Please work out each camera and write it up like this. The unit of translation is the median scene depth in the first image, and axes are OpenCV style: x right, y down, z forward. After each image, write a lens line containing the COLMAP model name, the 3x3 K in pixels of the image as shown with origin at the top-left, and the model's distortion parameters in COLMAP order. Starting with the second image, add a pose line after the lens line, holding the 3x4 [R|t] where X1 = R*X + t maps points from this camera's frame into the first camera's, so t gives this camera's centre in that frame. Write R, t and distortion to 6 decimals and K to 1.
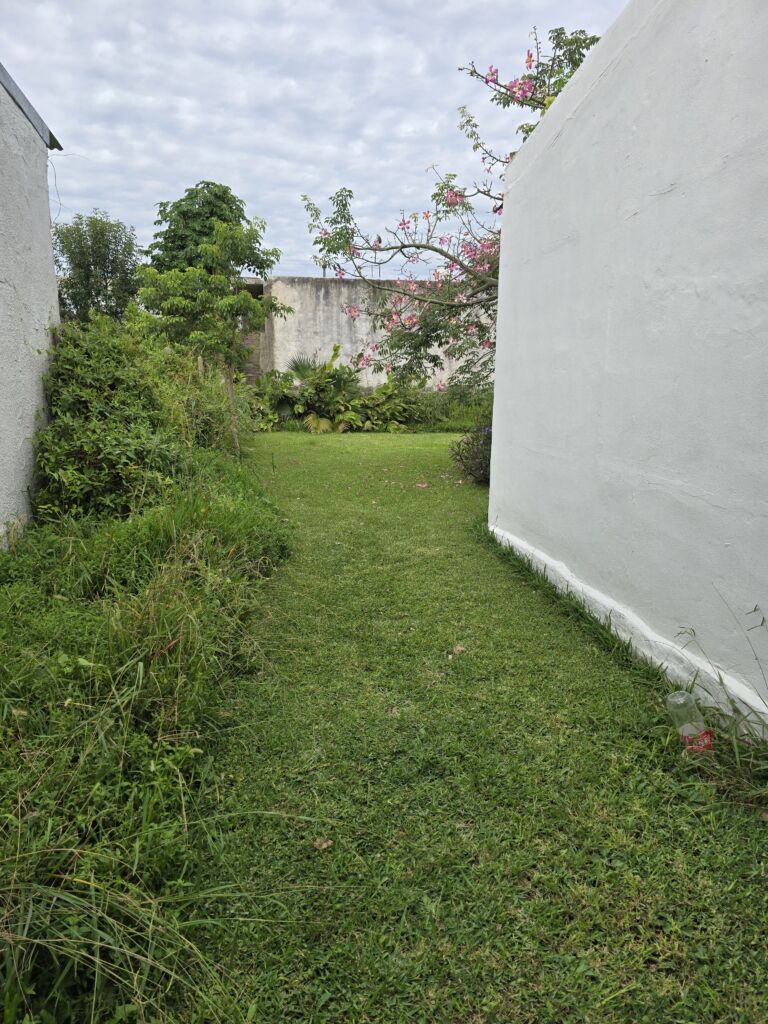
lens RADIAL K [[678.0, 0, 388.3], [0, 678.0, 517.0], [0, 0, 1]] dist [0.043352, -0.011405]
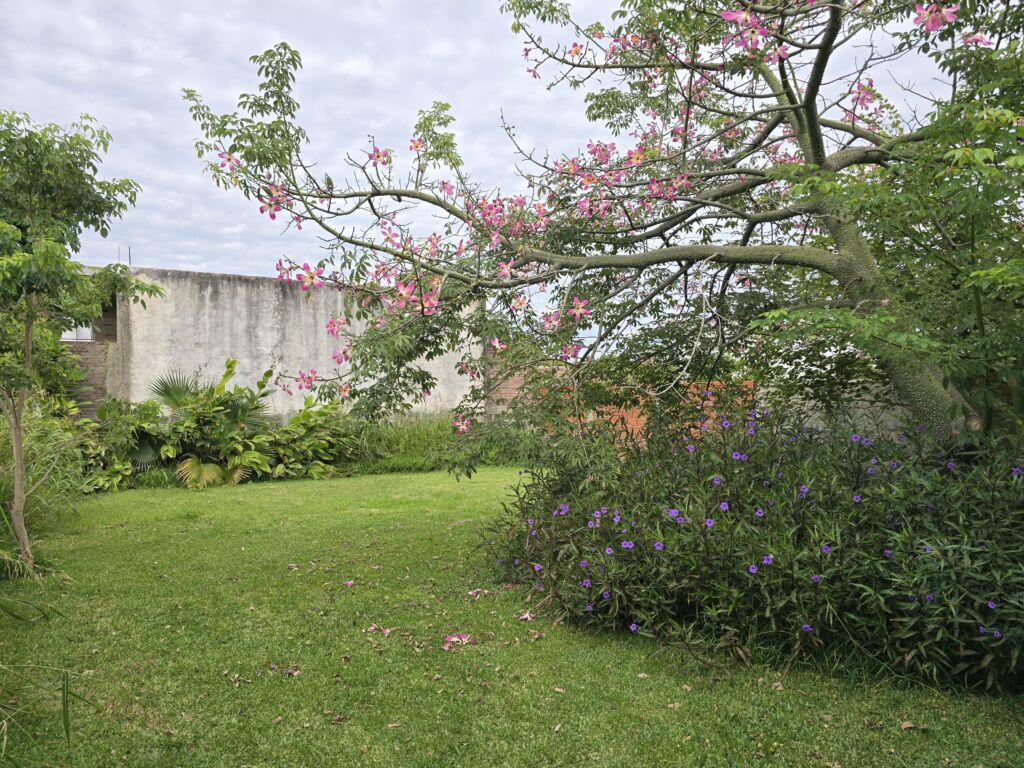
lens RADIAL K [[678.0, 0, 518.3], [0, 678.0, 375.2], [0, 0, 1]] dist [0.043352, -0.011405]
pose [[0.941714, -0.006305, 0.336356, -0.034090], [0.083387, 0.972998, -0.215225, -0.059151], [-0.325917, 0.230728, 0.916811, 0.255304]]
